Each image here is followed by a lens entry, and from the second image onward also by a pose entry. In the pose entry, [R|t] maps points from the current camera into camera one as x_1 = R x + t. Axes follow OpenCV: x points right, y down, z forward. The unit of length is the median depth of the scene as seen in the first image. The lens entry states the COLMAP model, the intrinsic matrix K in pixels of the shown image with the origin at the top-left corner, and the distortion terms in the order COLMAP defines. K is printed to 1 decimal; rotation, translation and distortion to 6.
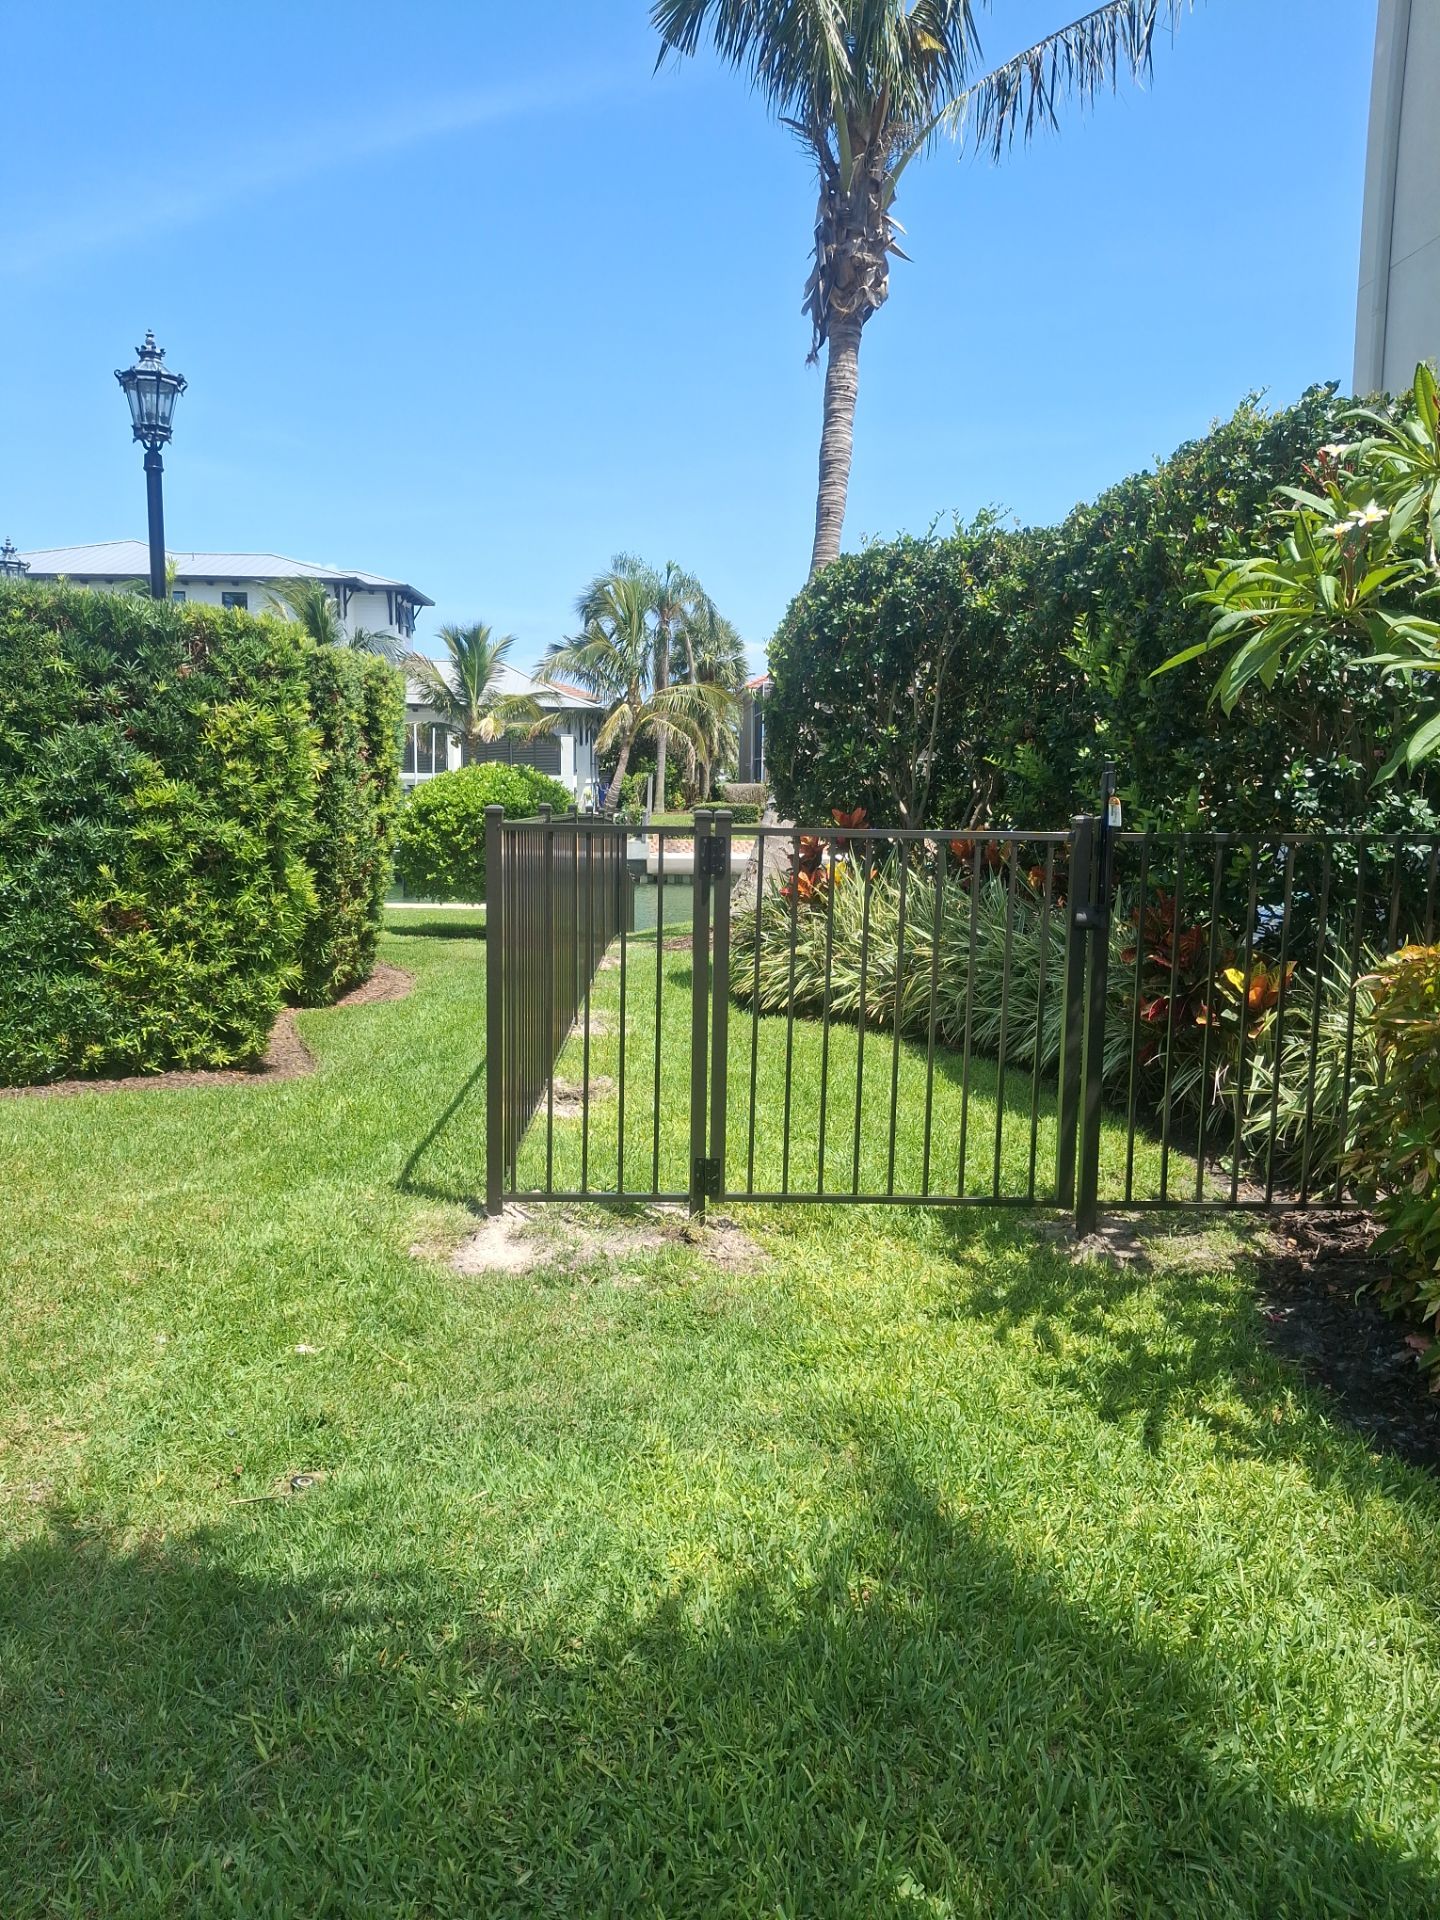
lens RADIAL K [[1417.9, 0, 736.8], [0, 1417.9, 951.6], [0, 0, 1]] dist [0.017939, -0.033475]
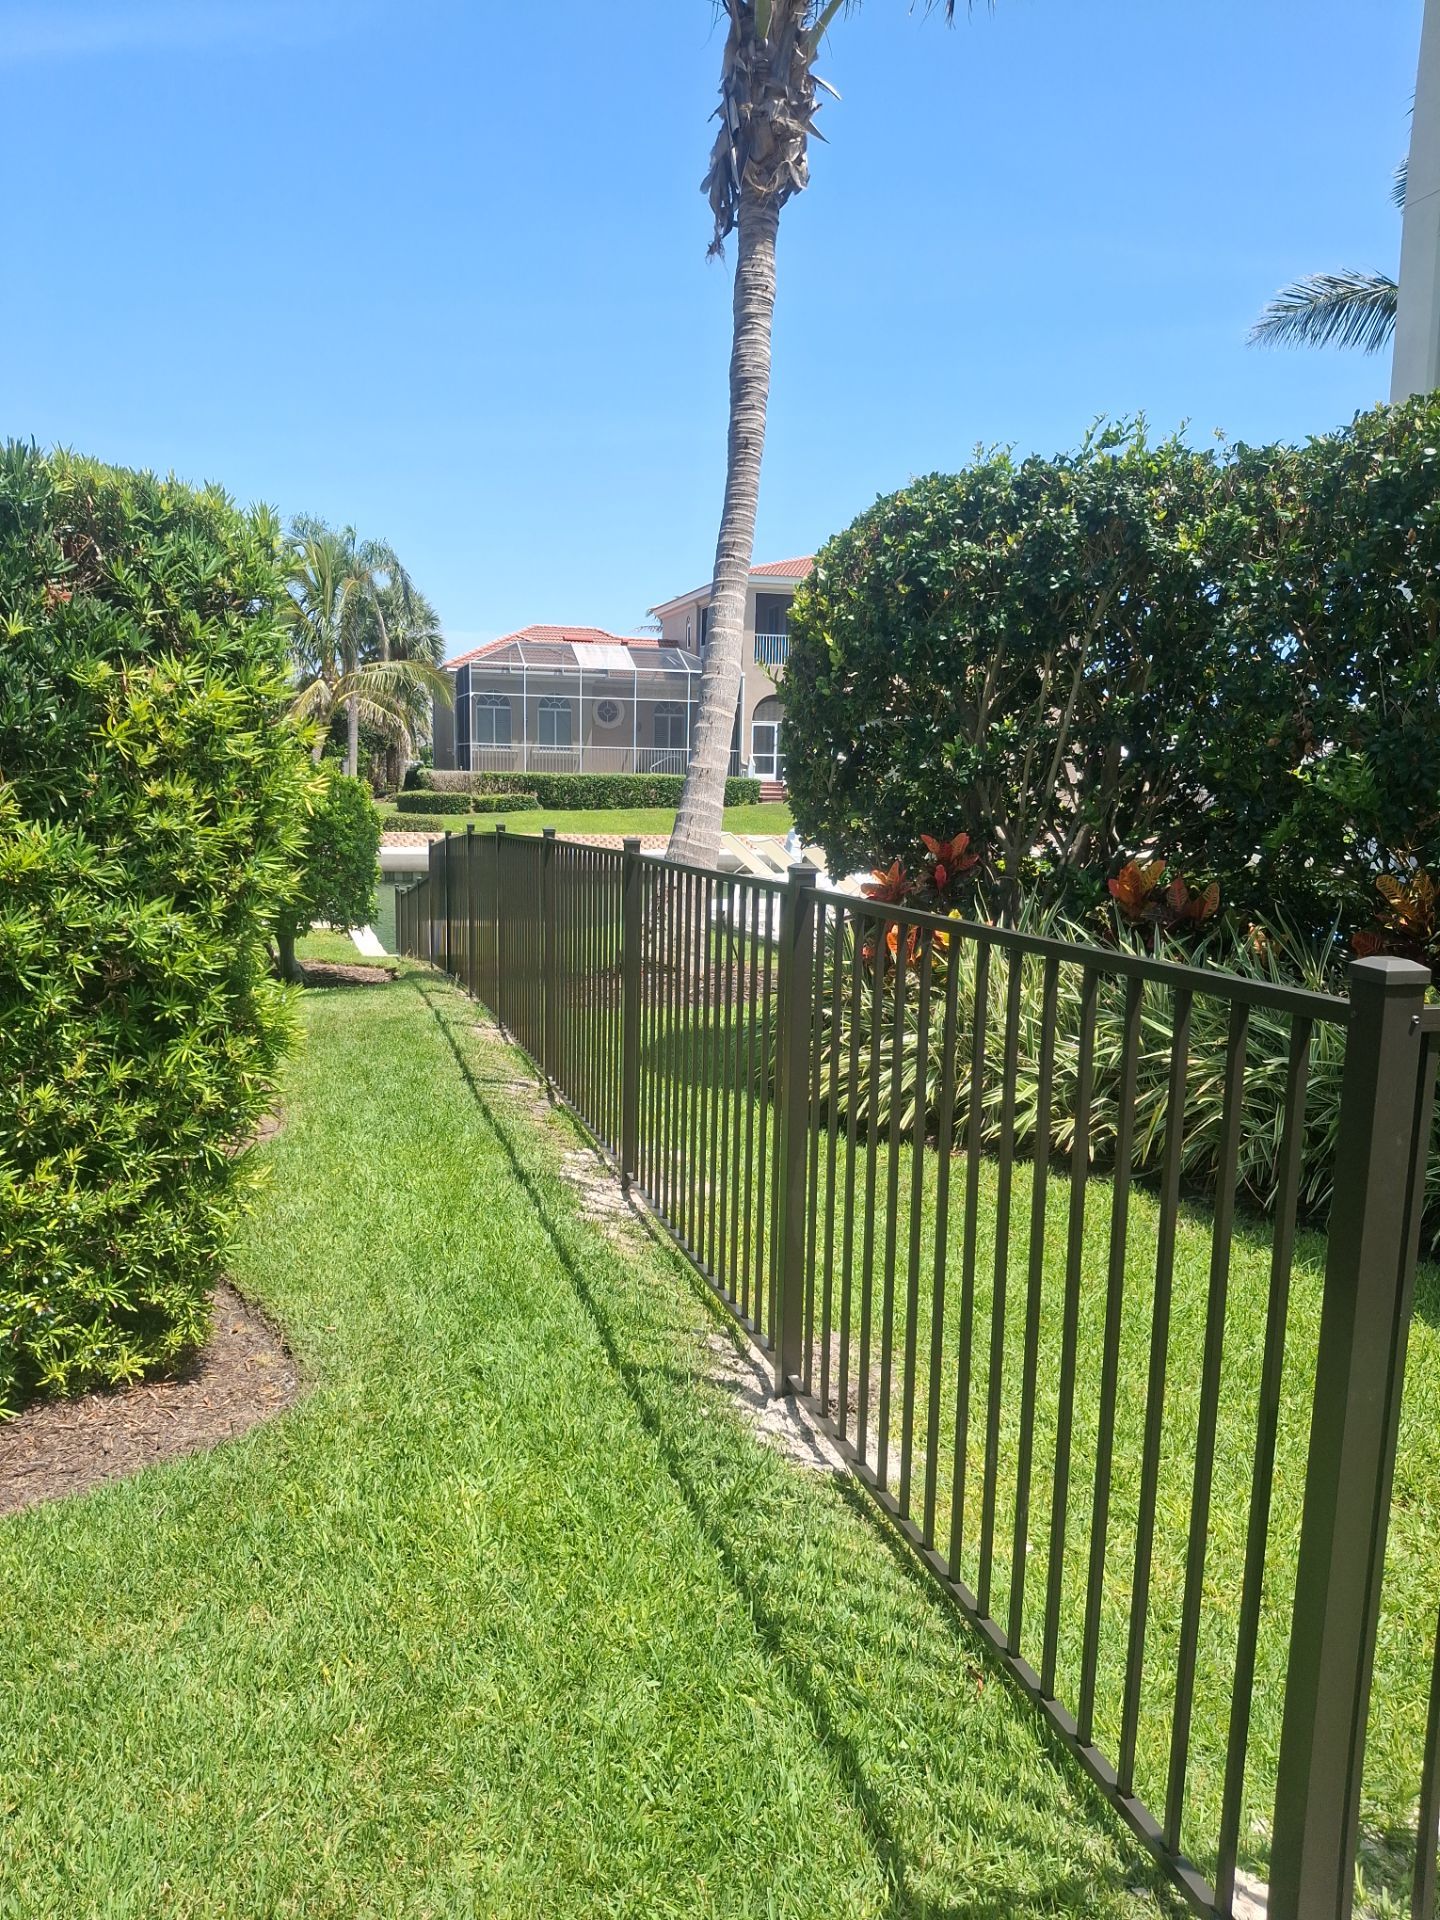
lens RADIAL K [[1417.9, 0, 717.6], [0, 1417.9, 948.7], [0, 0, 1]] dist [0.017939, -0.033475]
pose [[0.975927, -0.022312, 0.216953, -0.267904], [0.020057, 0.999720, 0.012592, -0.076809], [-0.217174, -0.007937, 0.976101, 0.467187]]
